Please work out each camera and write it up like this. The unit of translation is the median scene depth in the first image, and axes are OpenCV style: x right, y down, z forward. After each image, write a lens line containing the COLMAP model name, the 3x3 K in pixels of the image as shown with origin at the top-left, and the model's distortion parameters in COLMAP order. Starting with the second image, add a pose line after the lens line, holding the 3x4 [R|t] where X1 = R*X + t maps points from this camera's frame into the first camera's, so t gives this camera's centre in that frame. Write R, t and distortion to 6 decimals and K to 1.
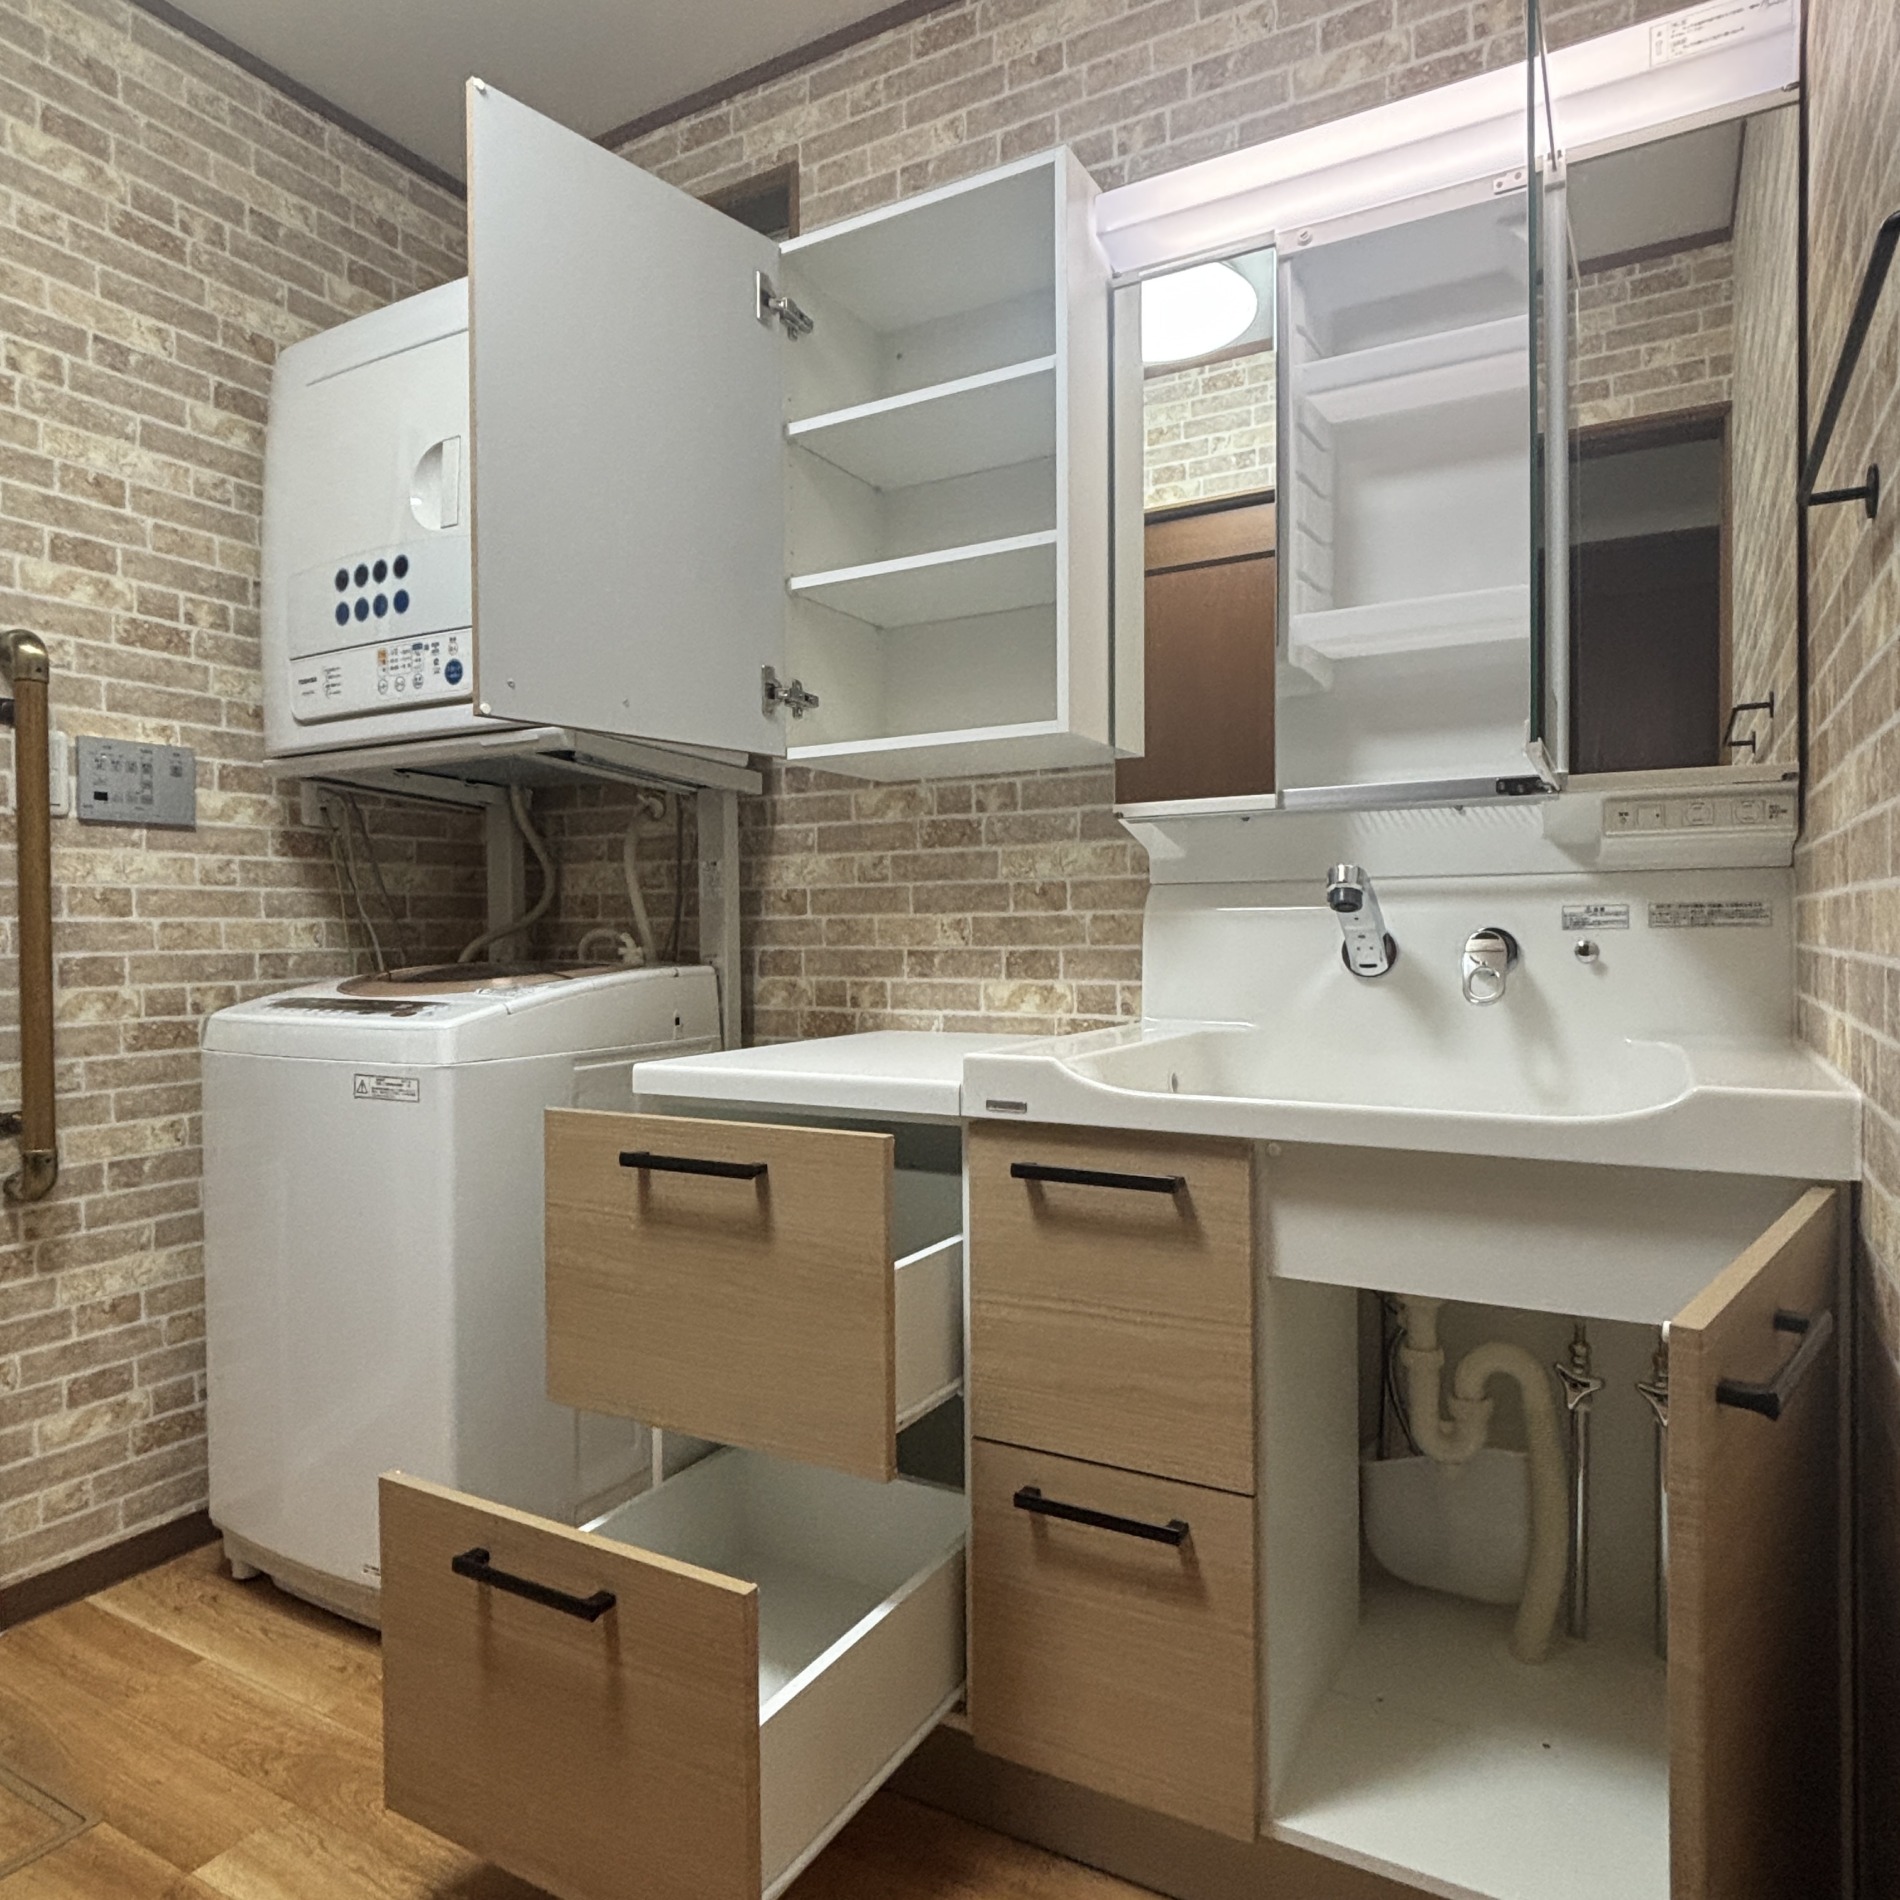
lens RADIAL K [[1252.6, 0, 950.0], [0, 1252.6, 950.0], [0, 0, 1]] dist [-0.014616, 0.004095]
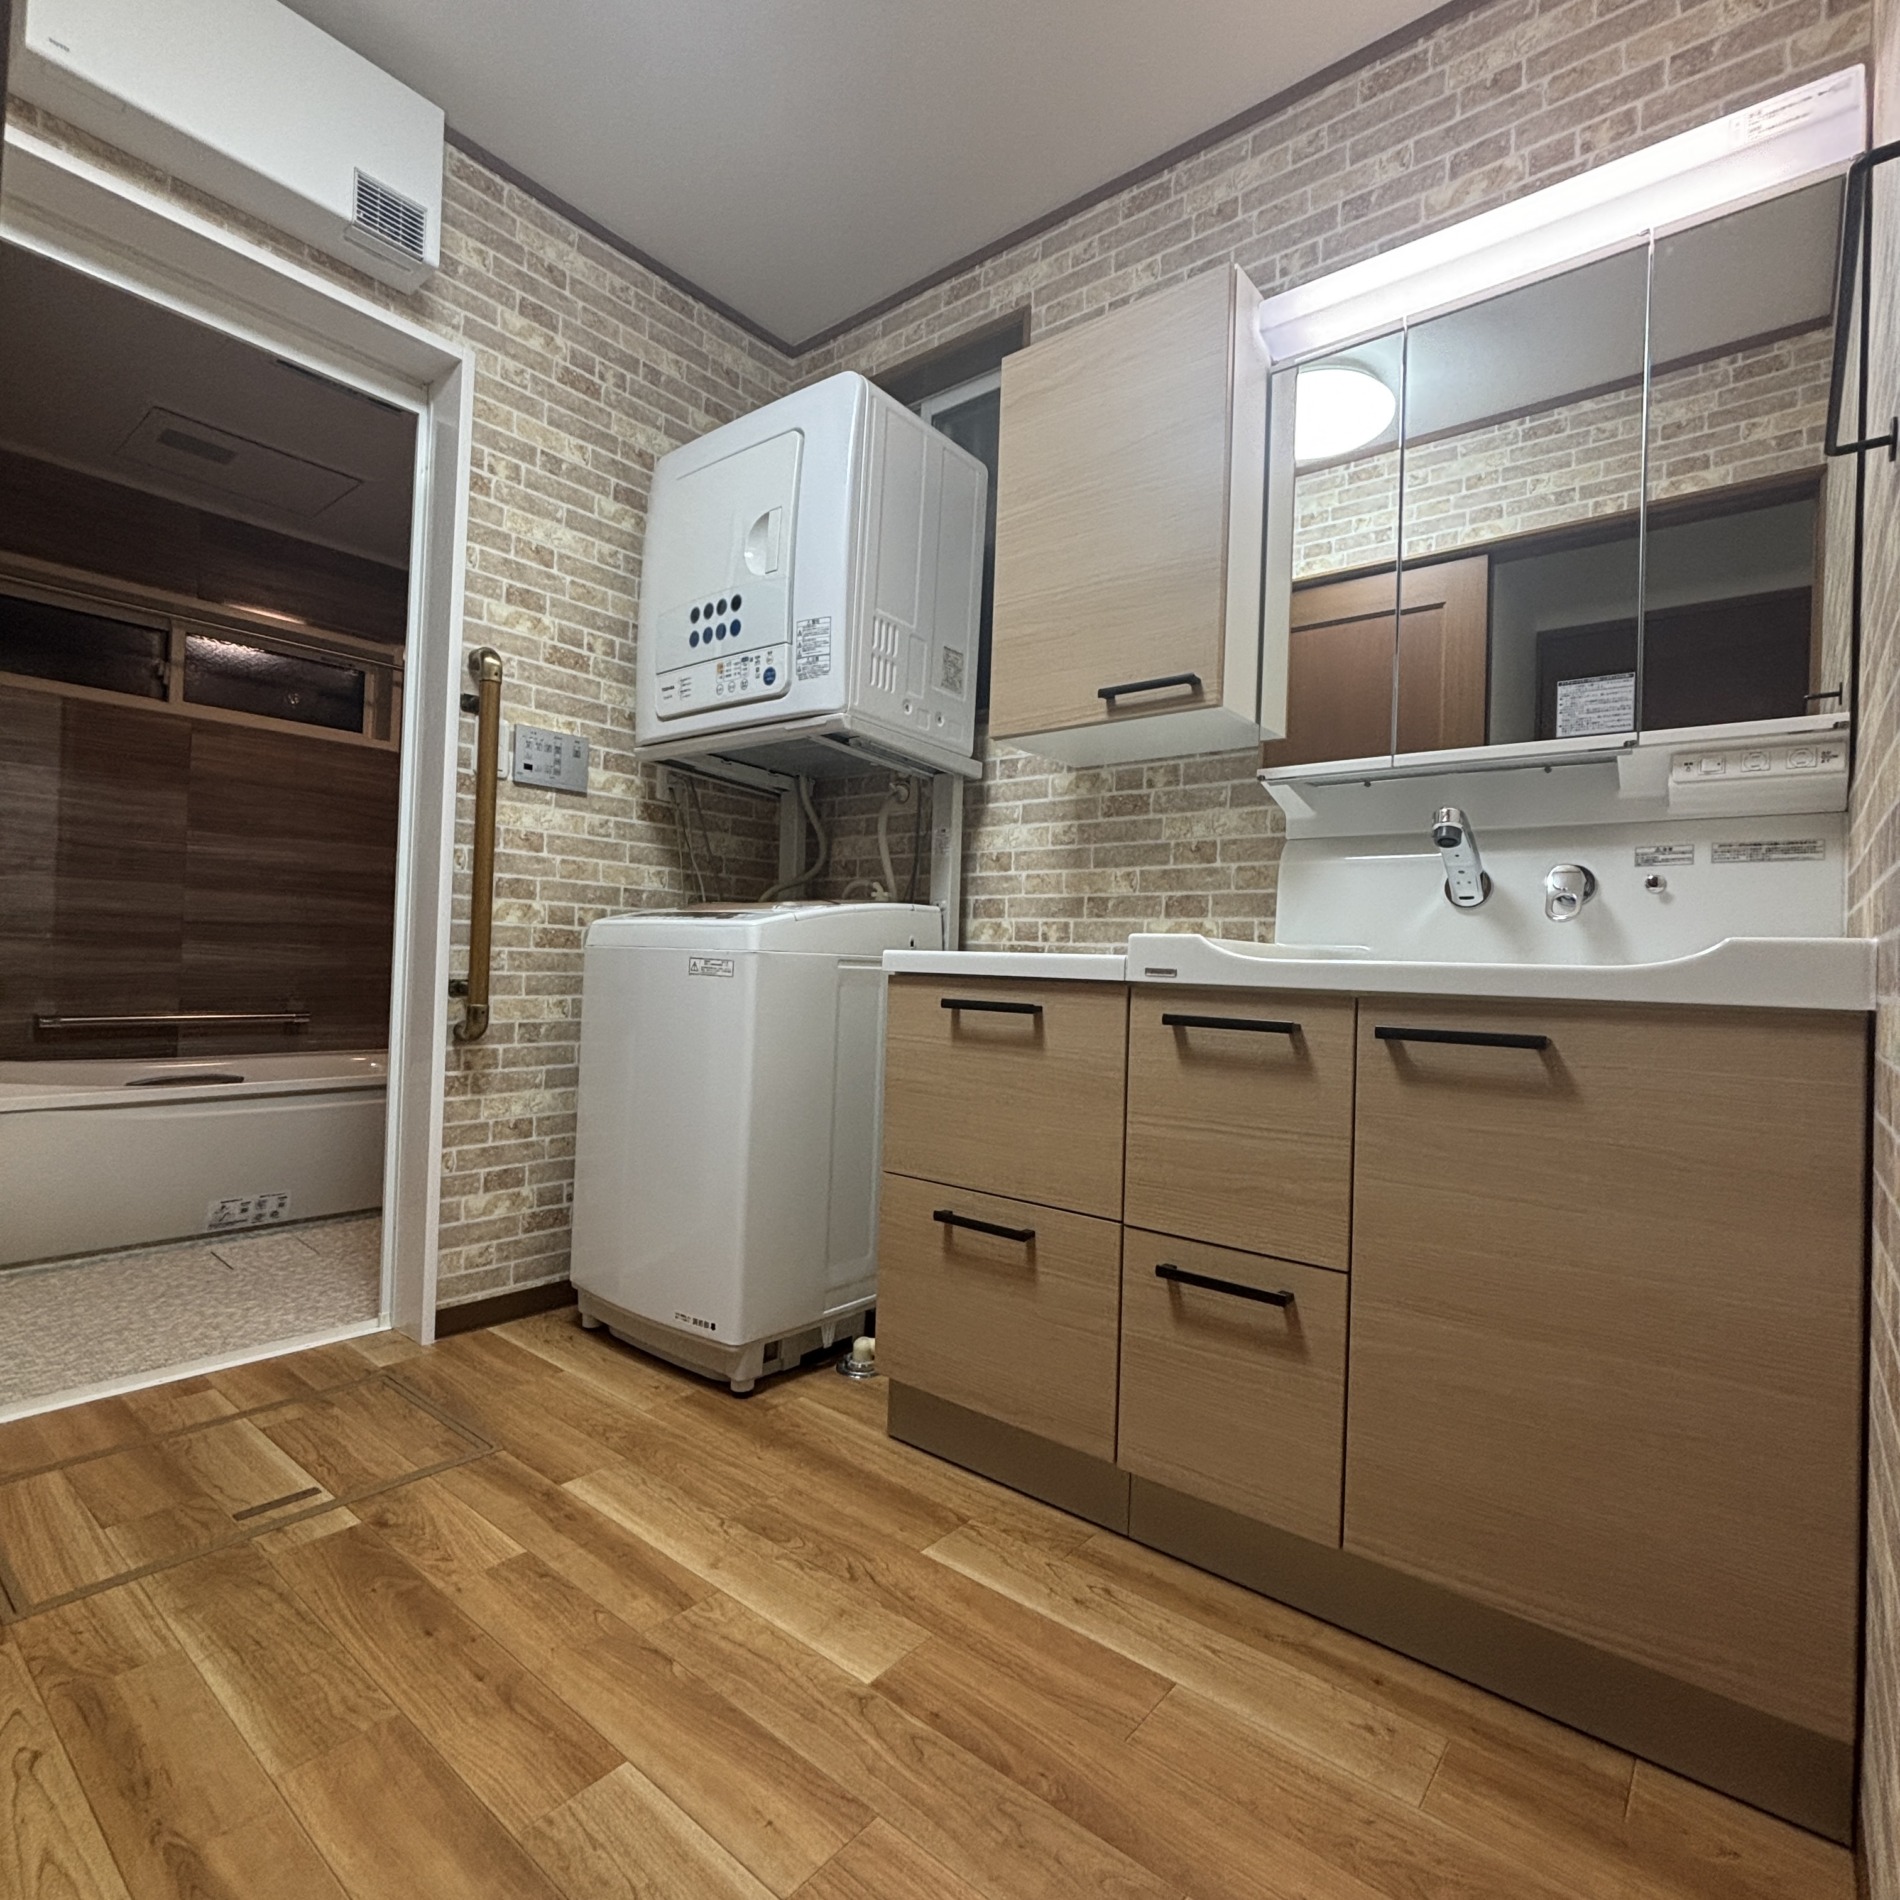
lens RADIAL K [[1016.2, 0, 950.0], [0, 1016.2, 950.0], [0, 0, 1]] dist [-0.001379, -0.001637]
pose [[0.985048, 0.039322, -0.167733, 0.002172], [-0.044266, 0.998686, -0.025839, 0.095459], [0.166497, 0.032878, 0.985494, -0.066637]]
